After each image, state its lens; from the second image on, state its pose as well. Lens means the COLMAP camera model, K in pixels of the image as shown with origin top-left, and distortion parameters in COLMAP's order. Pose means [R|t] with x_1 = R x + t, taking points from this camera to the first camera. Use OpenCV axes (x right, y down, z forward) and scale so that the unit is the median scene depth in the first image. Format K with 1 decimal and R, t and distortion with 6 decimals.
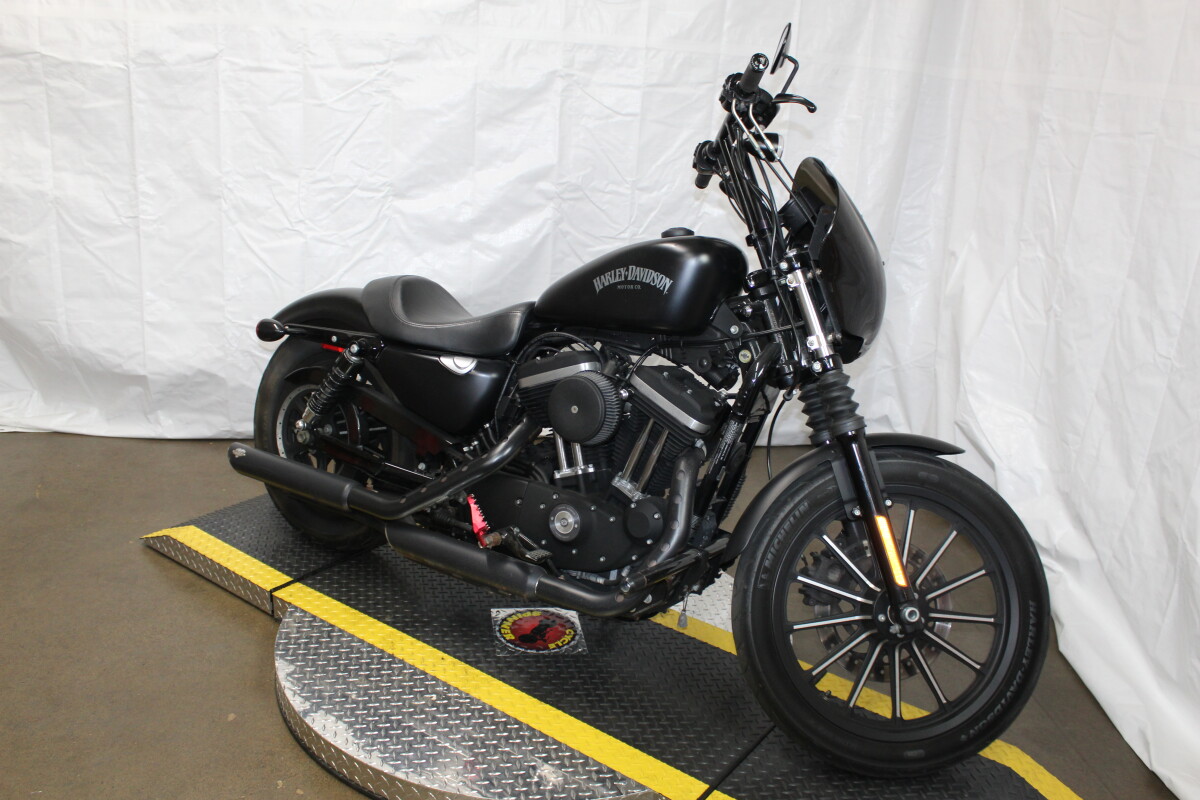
lens RADIAL K [[1054.2, 0, 600.5], [0, 1054.2, 394.9], [0, 0, 1]] dist [-0.155666, 0.149167]
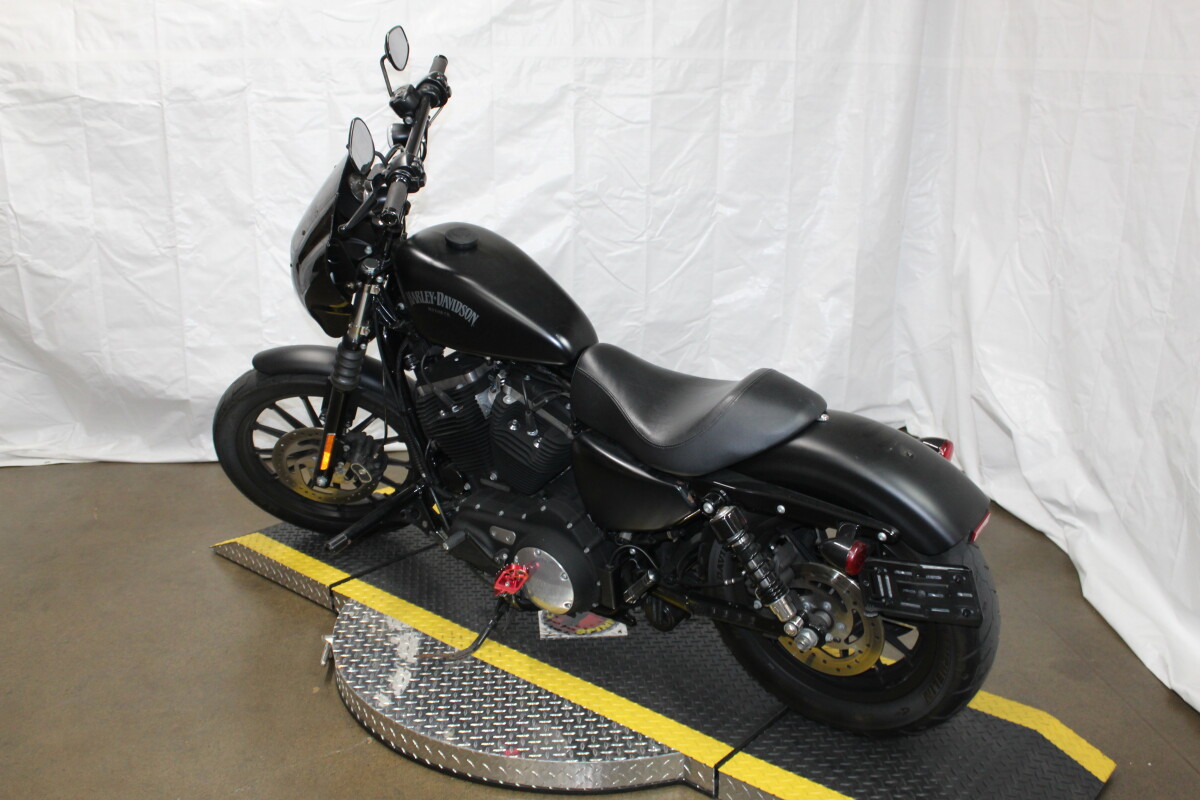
lens RADIAL K [[1123.5, 0, 599.3], [0, 1123.5, 393.0], [0, 0, 1]] dist [-0.144694, 0.152959]
pose [[0.998176, -0.059998, -0.006635, -0.023037], [0.059736, 0.997621, -0.034415, 0.038524], [0.008684, 0.033956, 0.999386, -0.108522]]
